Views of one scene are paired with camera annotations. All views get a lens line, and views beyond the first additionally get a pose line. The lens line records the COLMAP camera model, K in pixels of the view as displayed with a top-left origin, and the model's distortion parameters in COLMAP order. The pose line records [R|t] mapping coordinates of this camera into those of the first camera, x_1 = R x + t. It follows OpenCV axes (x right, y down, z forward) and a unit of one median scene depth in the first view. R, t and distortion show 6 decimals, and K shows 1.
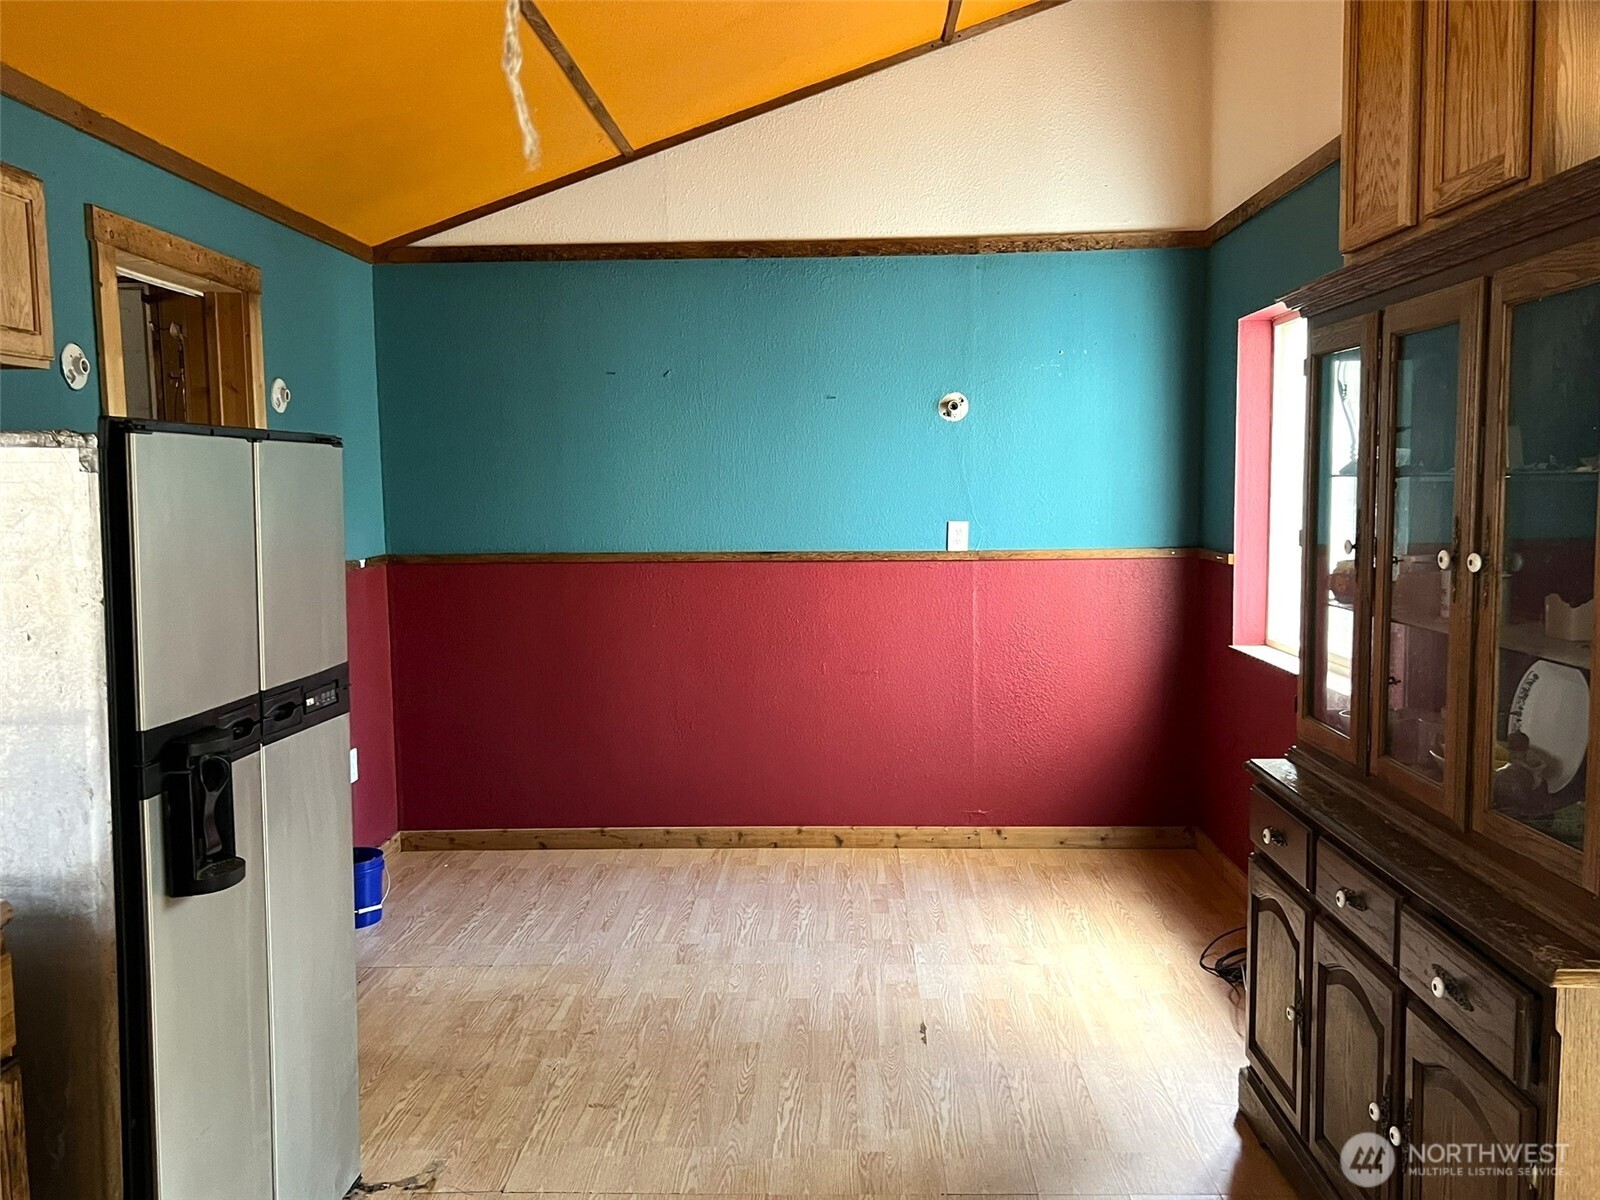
lens RADIAL K [[1350.2, 0, 804.8], [0, 1350.2, 617.4], [0, 0, 1]] dist [0.042050, -0.034325]
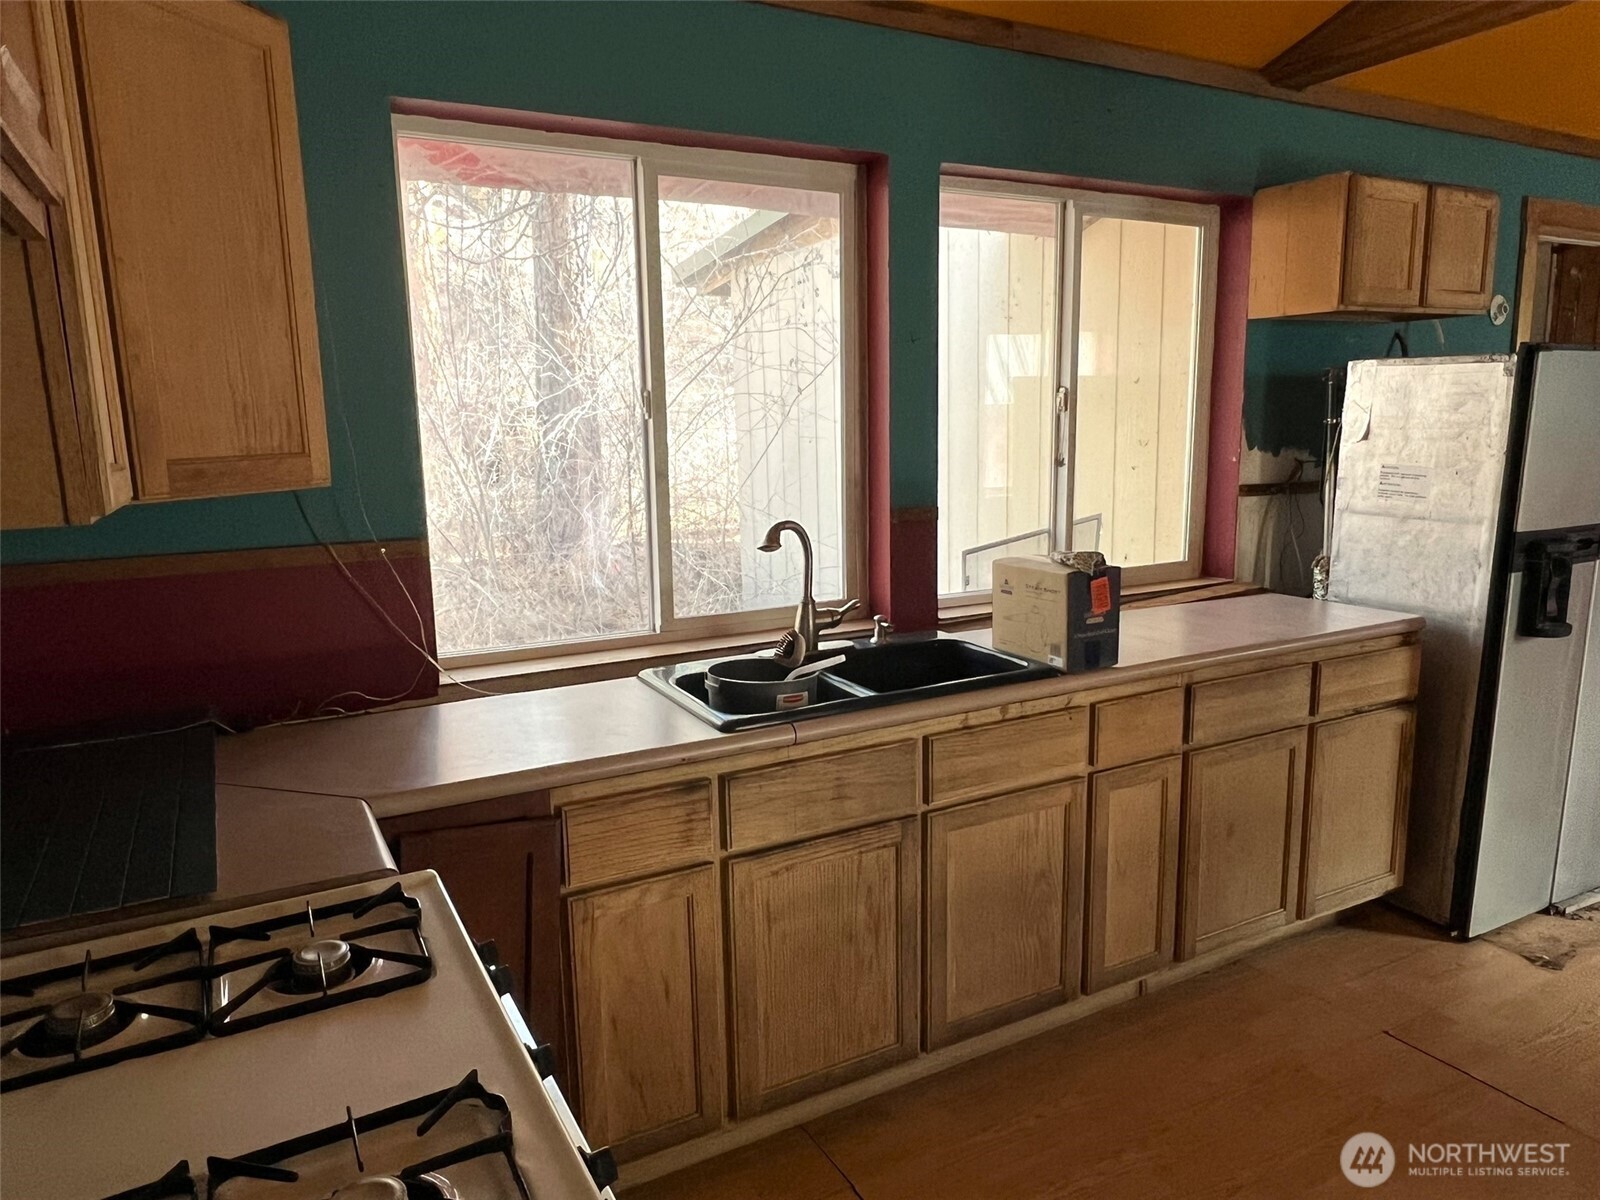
lens RADIAL K [[1055.0, 0, 789.8], [0, 1055.0, 605.4], [0, 0, 1]] dist [-0.000240, -0.000537]
pose [[0.500545, 0.149259, -0.852747, 0.106266], [-0.068824, 0.988768, 0.132668, 0.034991], [0.862971, -0.007717, 0.505195, -0.245549]]
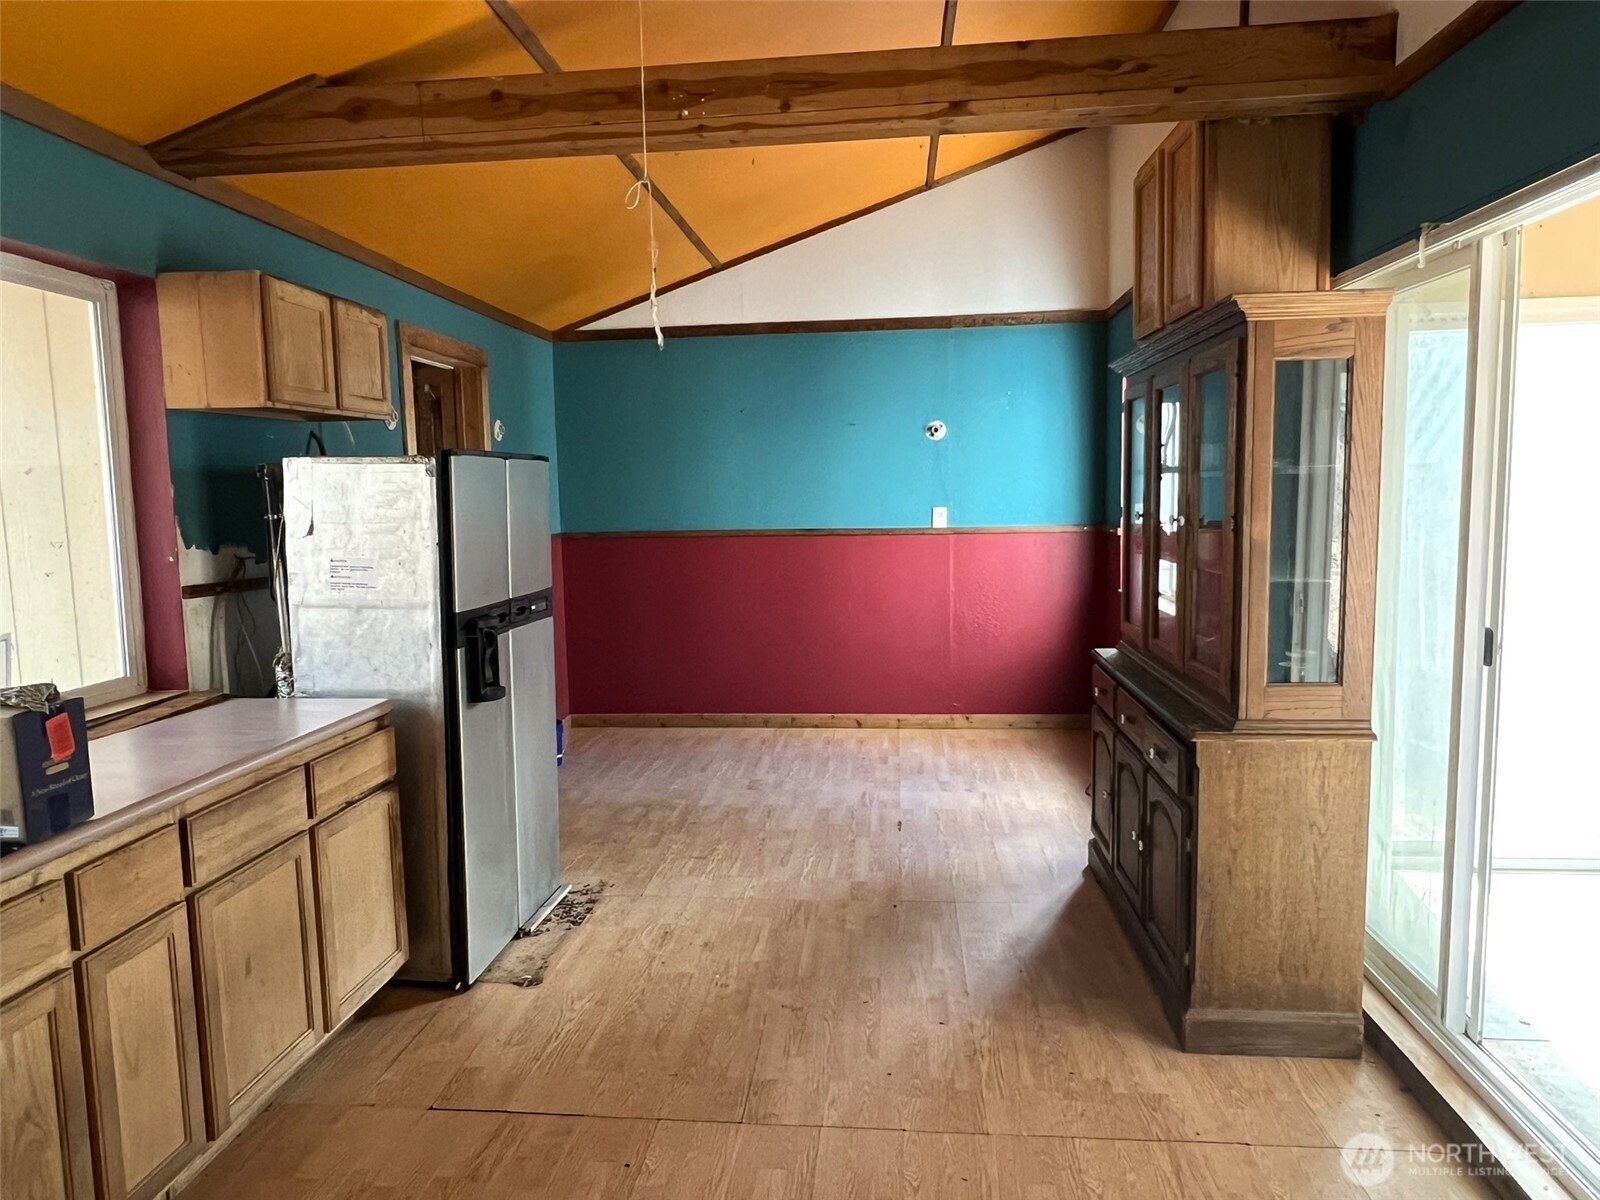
lens RADIAL K [[1055.0, 0, 784.8], [0, 1055.0, 602.6], [0, 0, 1]] dist [-0.000240, -0.000537]
pose [[0.997221, -0.000479, -0.074500, 0.045126], [0.001234, 0.999948, 0.010098, 0.030896], [0.074492, -0.010162, 0.997170, -0.245119]]
